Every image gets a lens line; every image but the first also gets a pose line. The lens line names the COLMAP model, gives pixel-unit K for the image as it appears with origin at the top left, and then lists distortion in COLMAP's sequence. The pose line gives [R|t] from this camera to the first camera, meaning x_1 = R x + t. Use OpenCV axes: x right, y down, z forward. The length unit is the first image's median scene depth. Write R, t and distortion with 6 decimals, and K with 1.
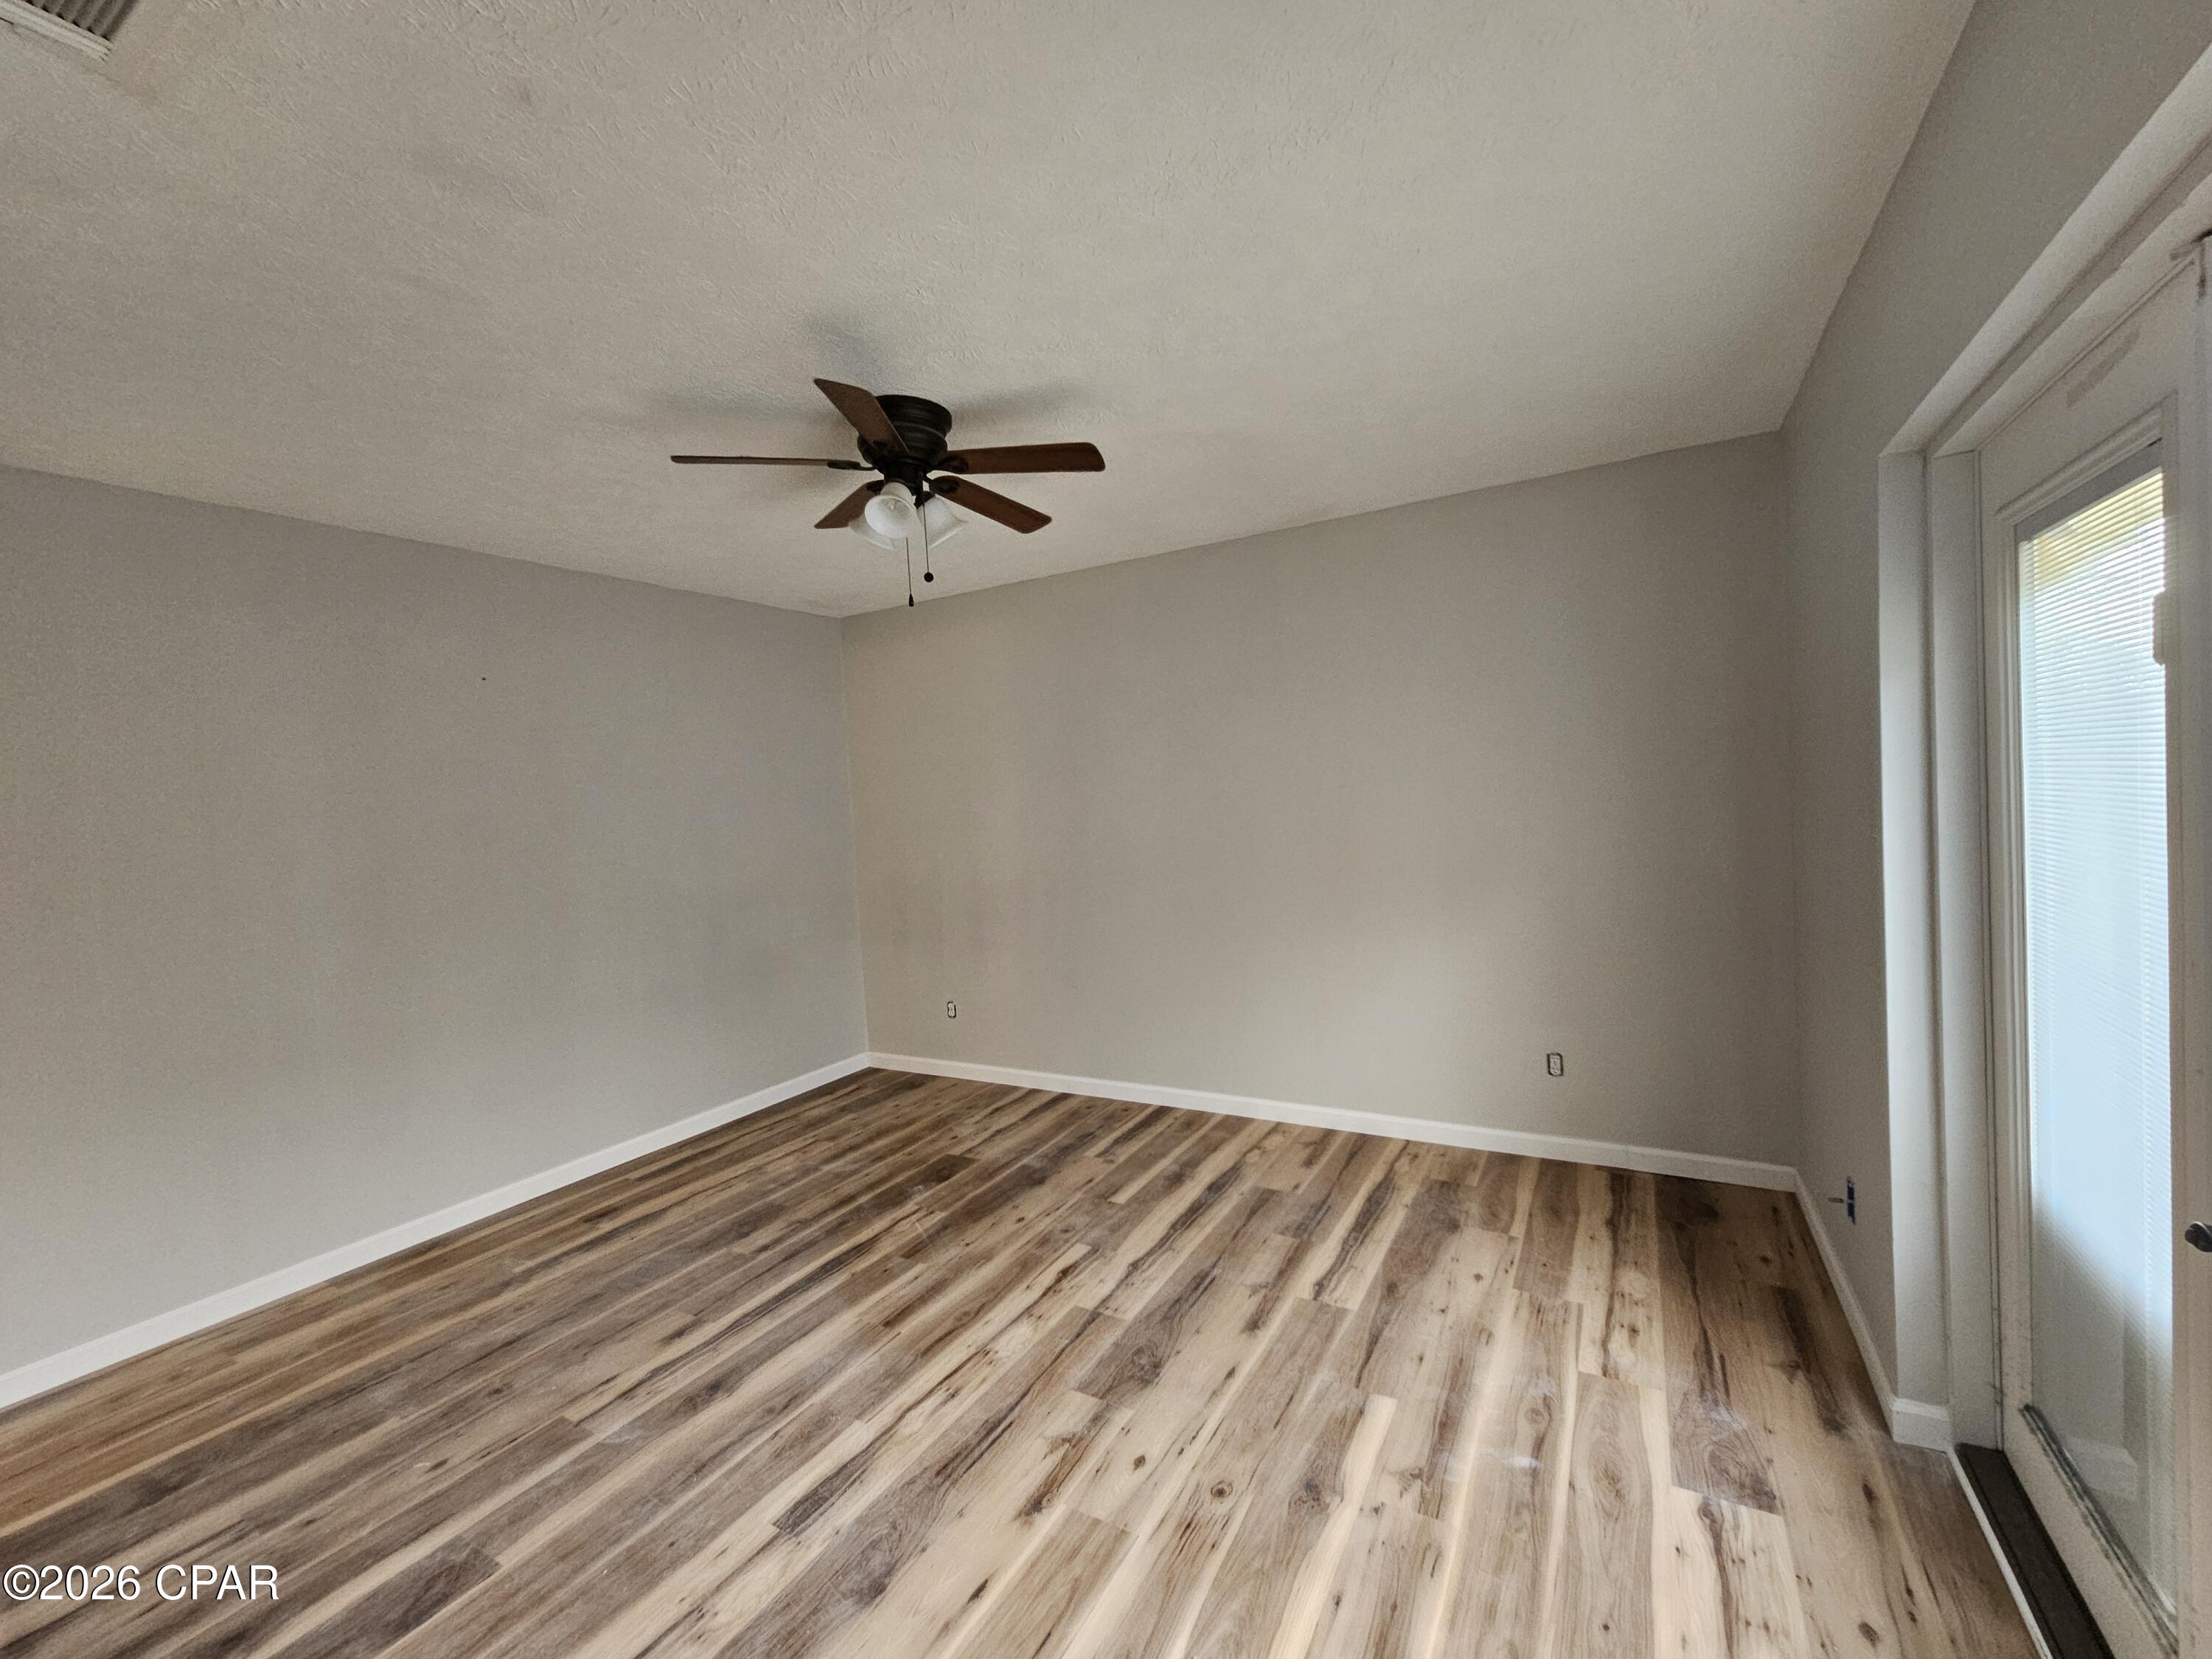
lens RADIAL K [[902.4, 0, 1117.1], [0, 902.4, 829.0], [0, 0, 1]] dist [0.001602, -0.000054]
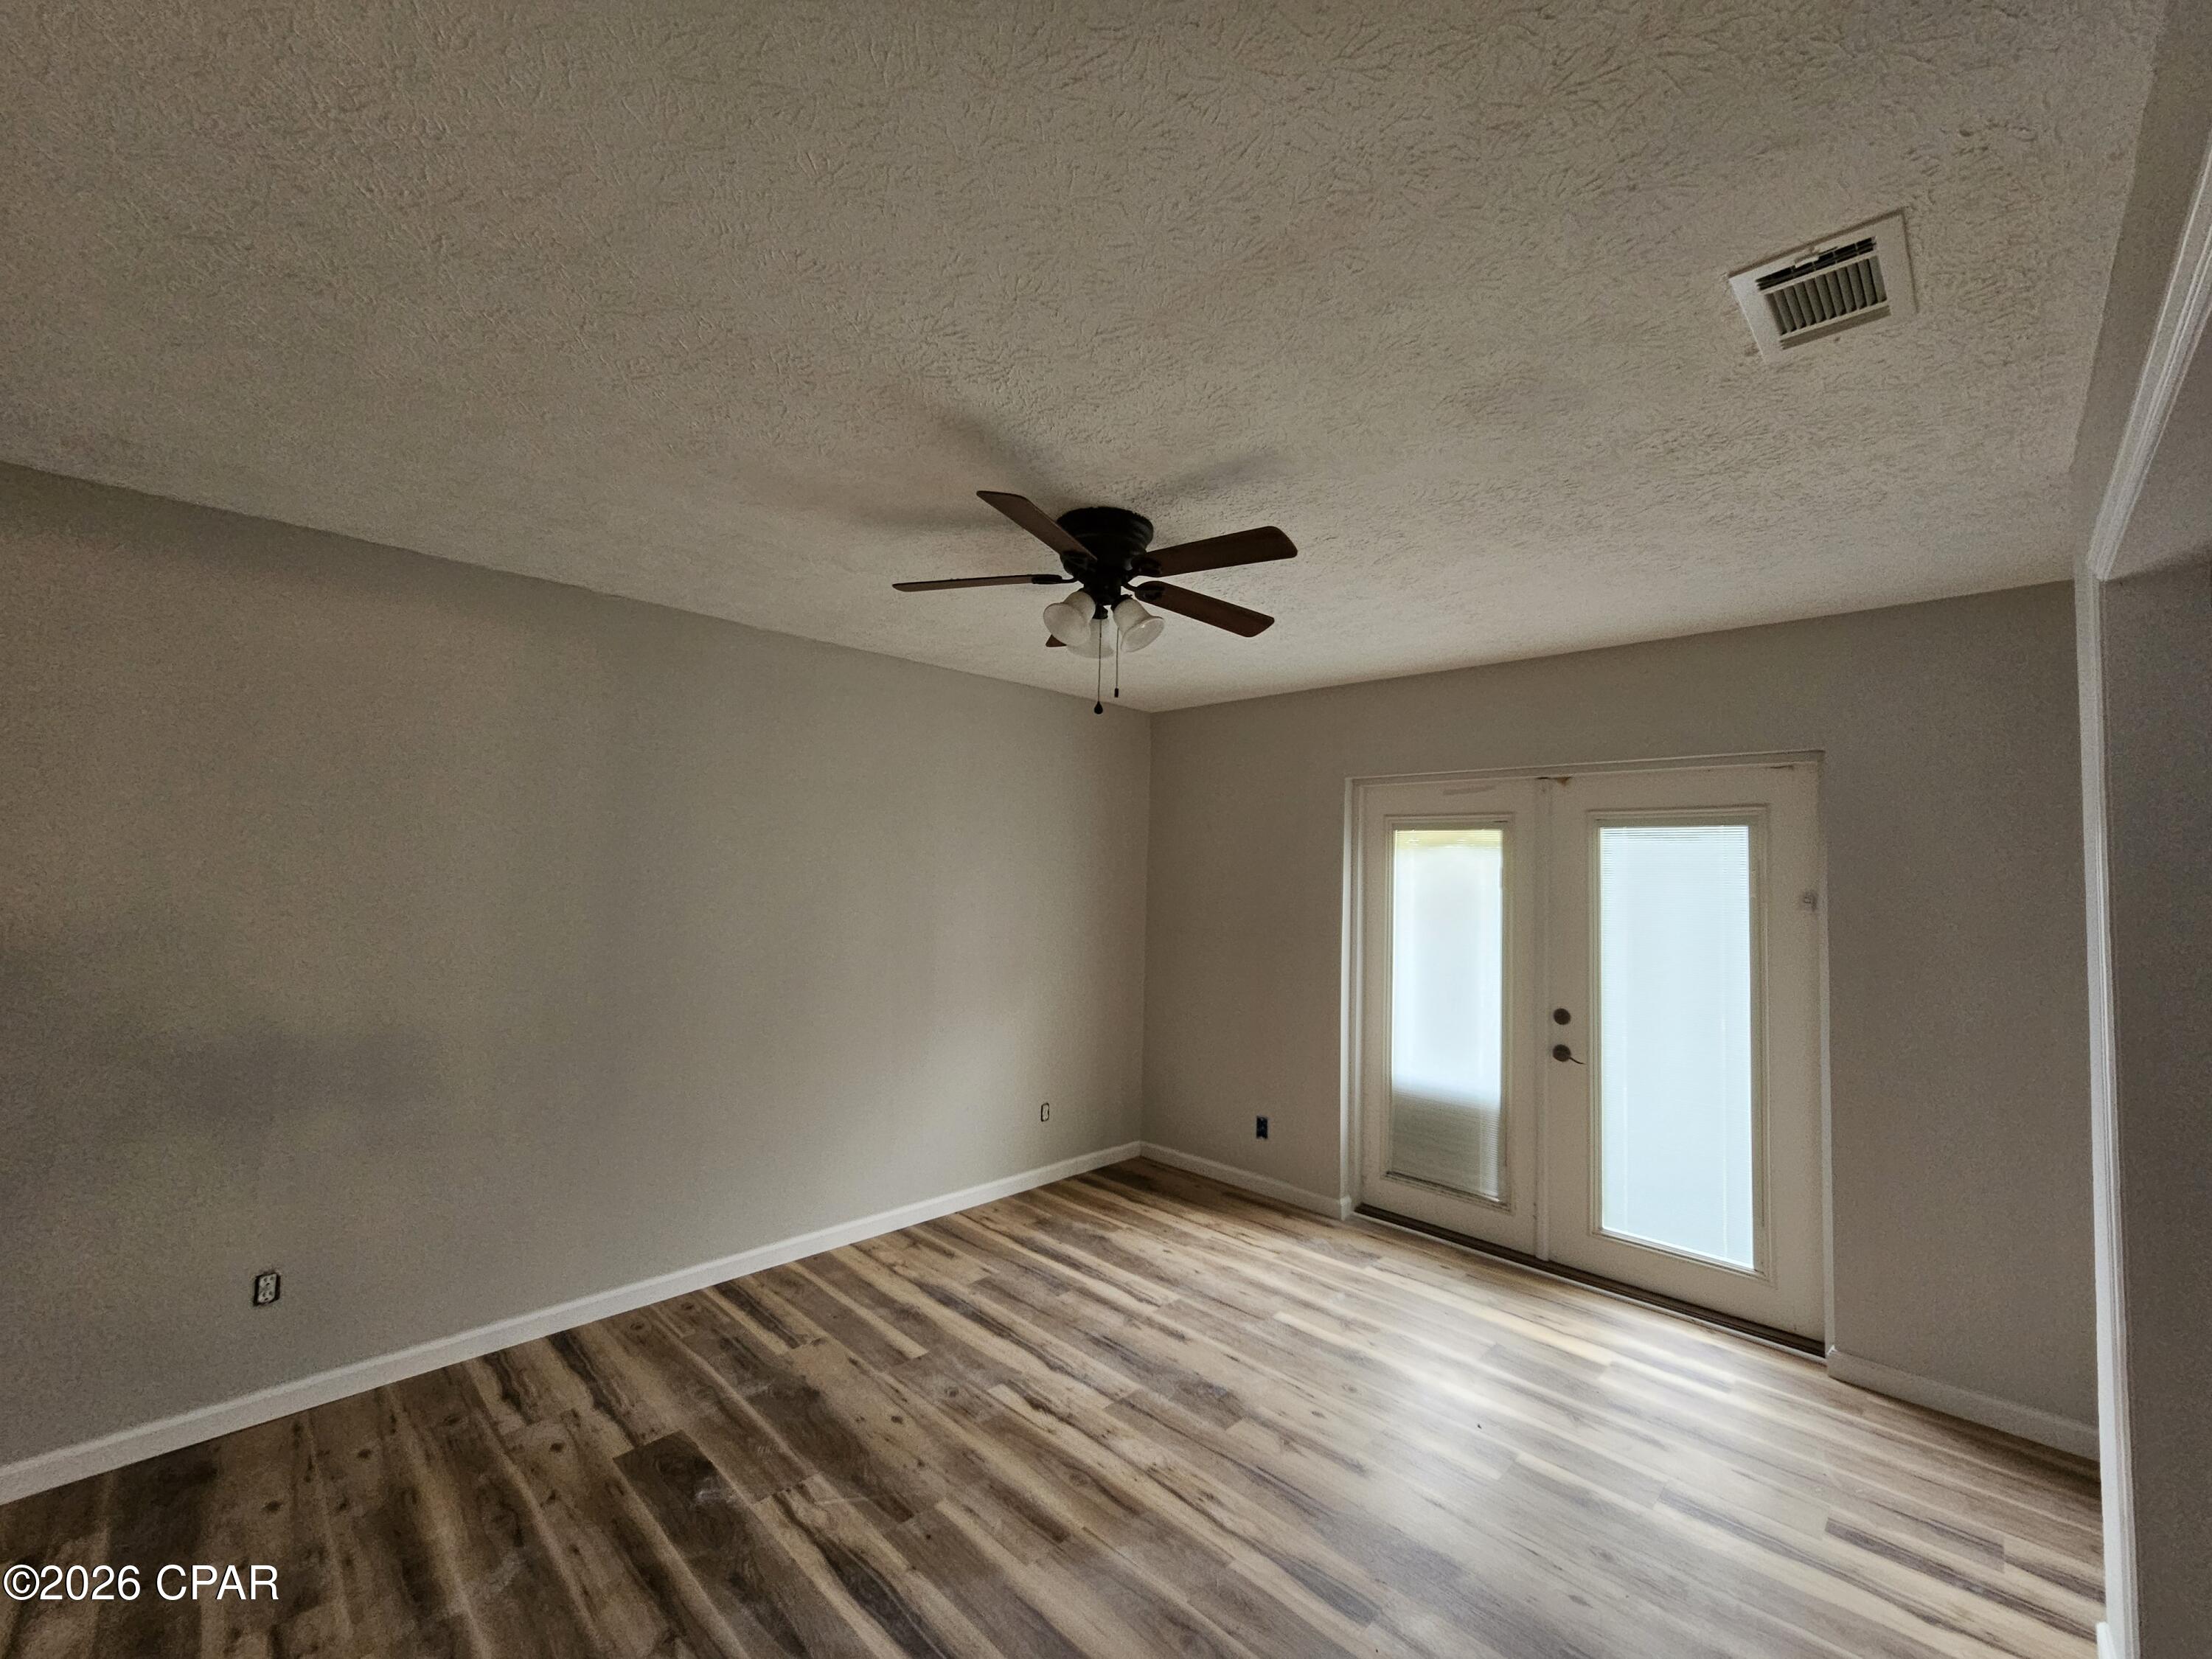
lens RADIAL K [[902.4, 0, 1117.1], [0, 902.4, 829.0], [0, 0, 1]] dist [0.001602, -0.000054]
pose [[0.247100, 0.113522, 0.962317, -0.939126], [-0.002415, 0.993183, -0.116543, -0.007349], [-0.968987, 0.026474, 0.245690, 0.605139]]
